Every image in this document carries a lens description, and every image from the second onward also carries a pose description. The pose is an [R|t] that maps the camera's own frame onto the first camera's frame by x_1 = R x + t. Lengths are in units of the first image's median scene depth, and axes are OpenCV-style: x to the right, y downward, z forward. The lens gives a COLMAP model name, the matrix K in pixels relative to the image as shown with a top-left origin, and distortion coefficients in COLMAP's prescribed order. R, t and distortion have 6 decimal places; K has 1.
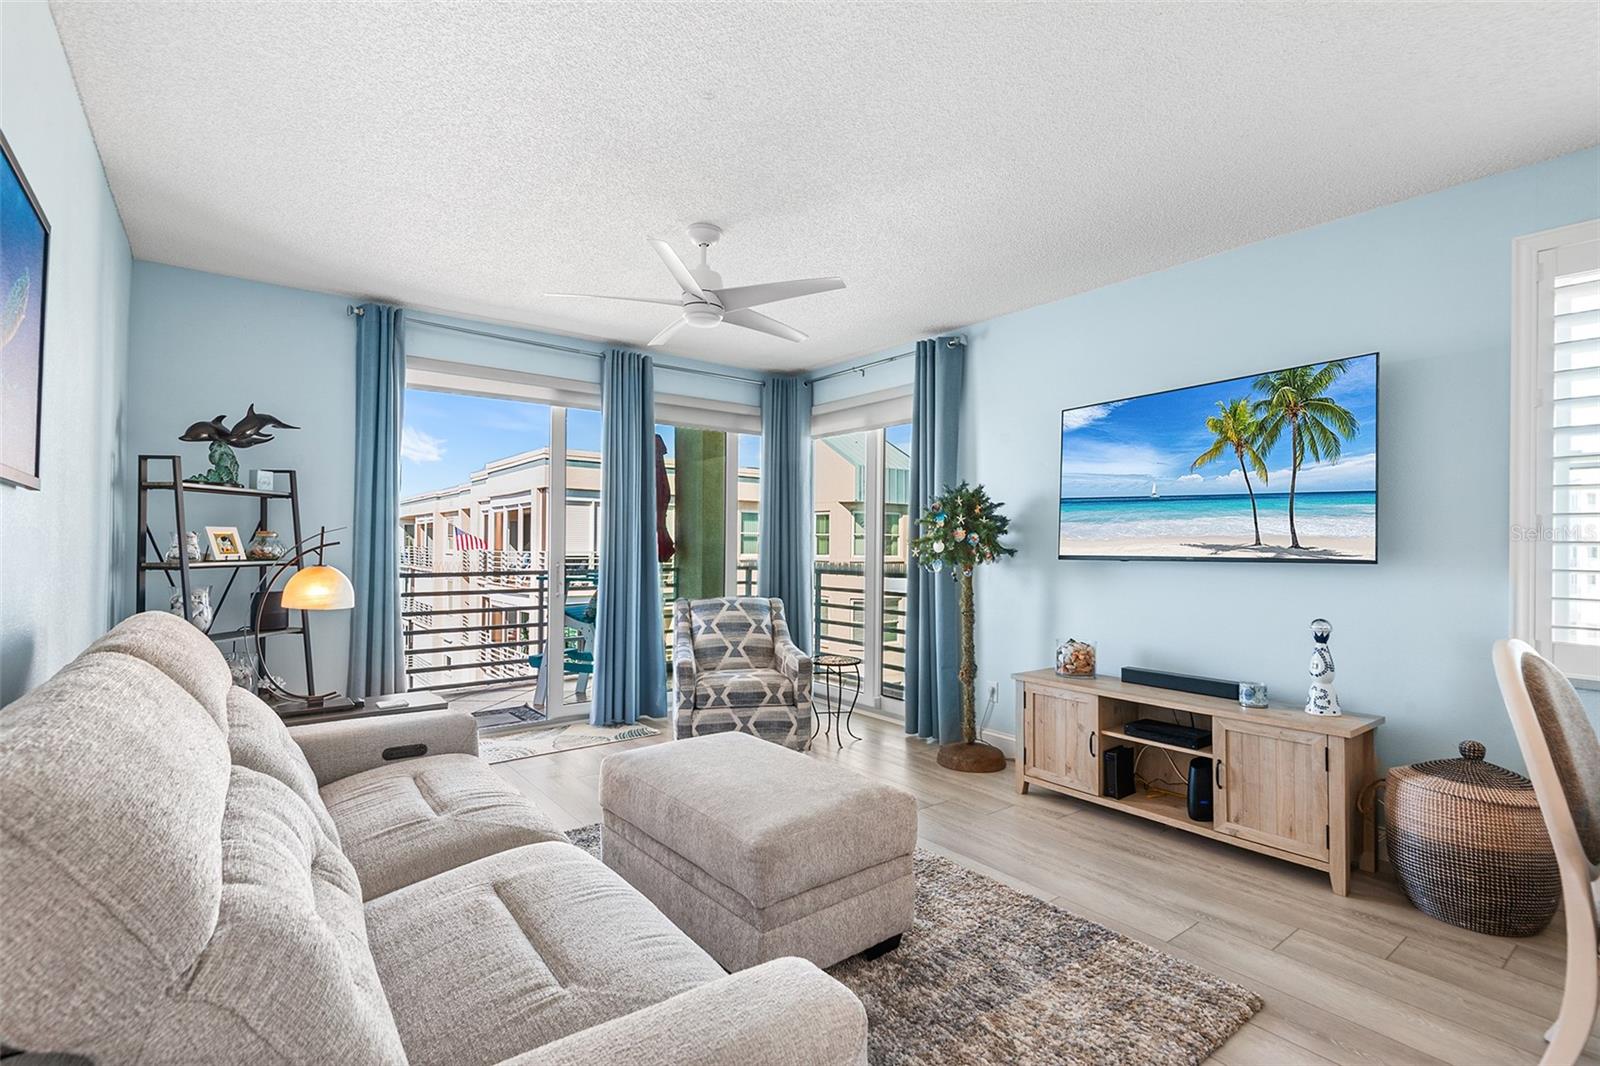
lens RADIAL K [[743.4, 0, 795.9], [0, 743.4, 537.3], [0, 0, 1]] dist [0.037495, -0.022943]
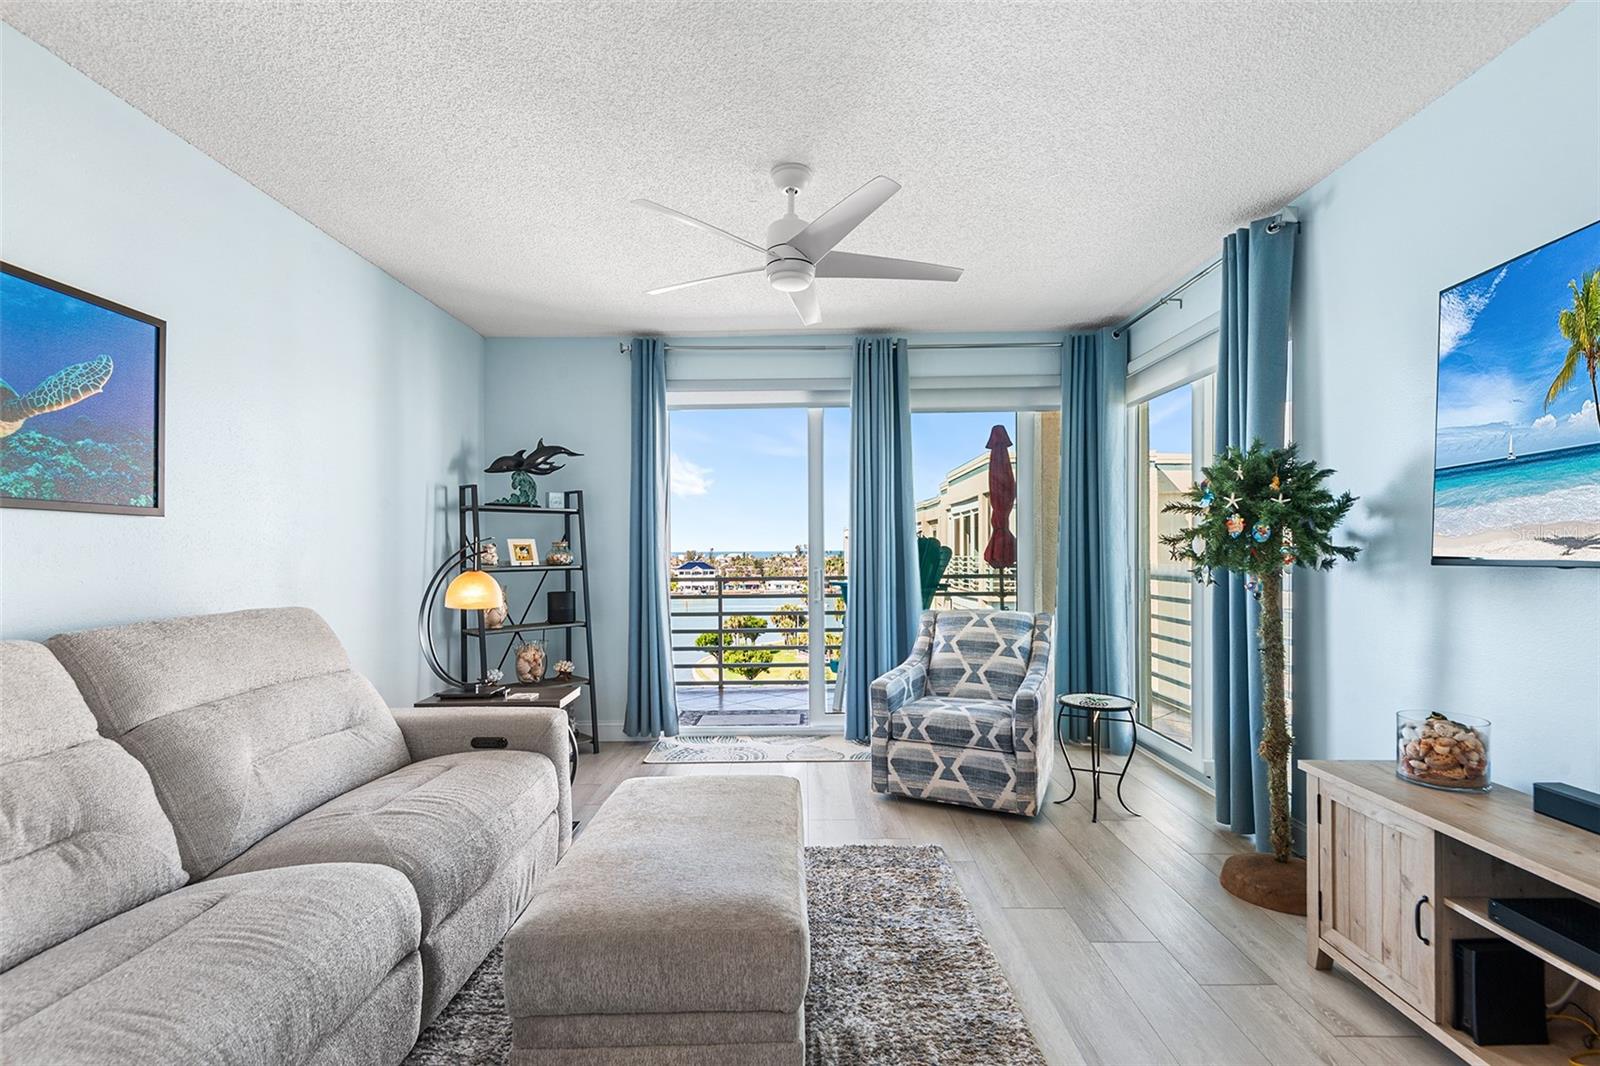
lens RADIAL K [[735.8, 0, 795.5], [0, 735.8, 551.4], [0, 0, 1]] dist [0.034129, -0.020652]
pose [[0.788568, -0.011588, -0.614838, 0.303740], [0.019573, 0.999789, 0.006260, 0.006810], [0.614636, -0.016971, 0.788628, 0.266518]]
